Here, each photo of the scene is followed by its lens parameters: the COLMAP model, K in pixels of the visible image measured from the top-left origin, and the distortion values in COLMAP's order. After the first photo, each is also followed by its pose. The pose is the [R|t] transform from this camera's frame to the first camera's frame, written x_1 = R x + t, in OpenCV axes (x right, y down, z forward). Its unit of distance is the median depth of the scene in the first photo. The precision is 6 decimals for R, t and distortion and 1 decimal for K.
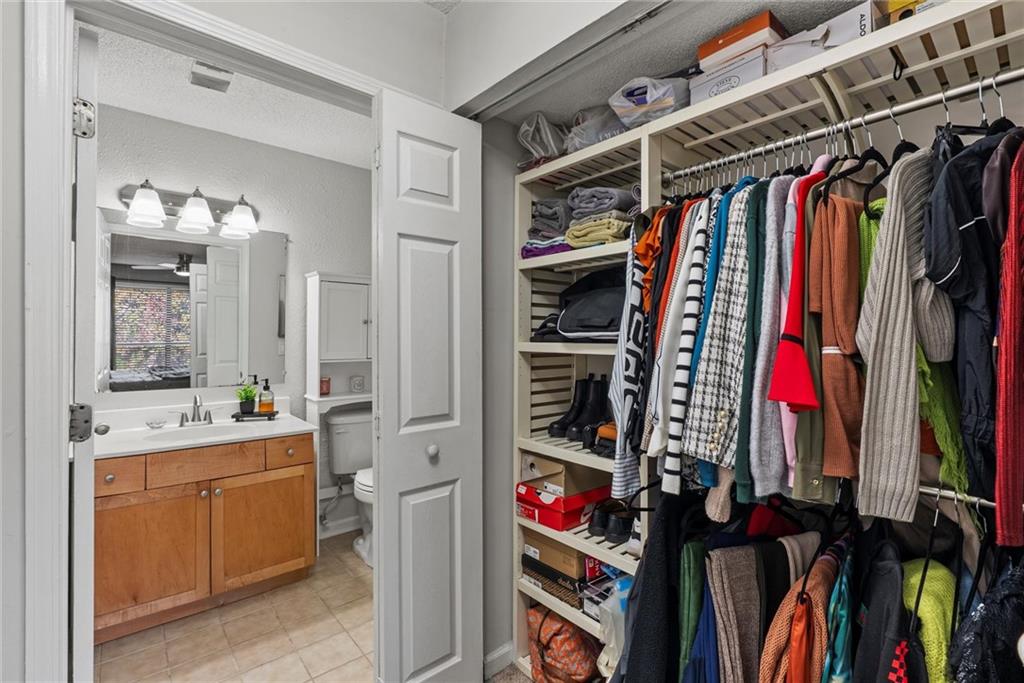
lens RADIAL K [[466.9, 0, 510.2], [0, 466.9, 336.3], [0, 0, 1]] dist [0.000796, 0.001437]
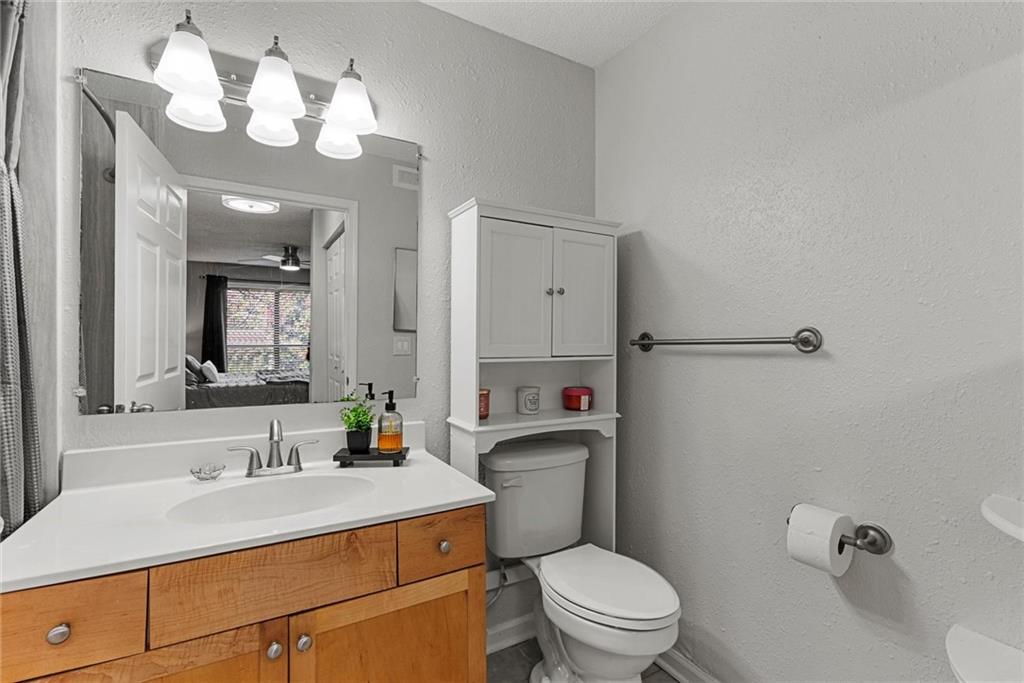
lens RADIAL K [[466.9, 0, 511.7], [0, 466.9, 342.8], [0, 0, 1]] dist [0.000796, 0.001437]
pose [[0.983558, -0.000742, -0.180588, -0.273557], [0.000620, 1.000000, -0.000731, 0.033542], [0.180589, 0.000607, 0.983559, 0.468028]]
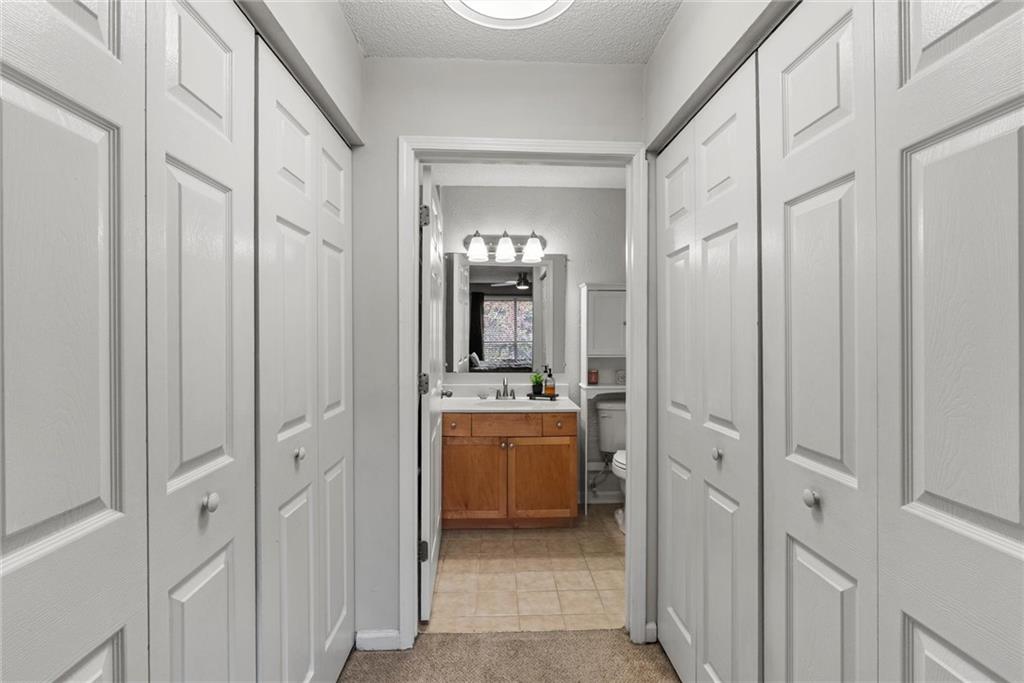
lens RADIAL K [[466.9, 0, 506.8], [0, 466.9, 337.0], [0, 0, 1]] dist [0.000796, 0.001437]
pose [[0.781114, -0.000028, -0.624388, 0.193319], [0.001193, 0.999998, 0.001448, 0.001020], [0.624387, -0.001876, 0.781113, -0.088155]]
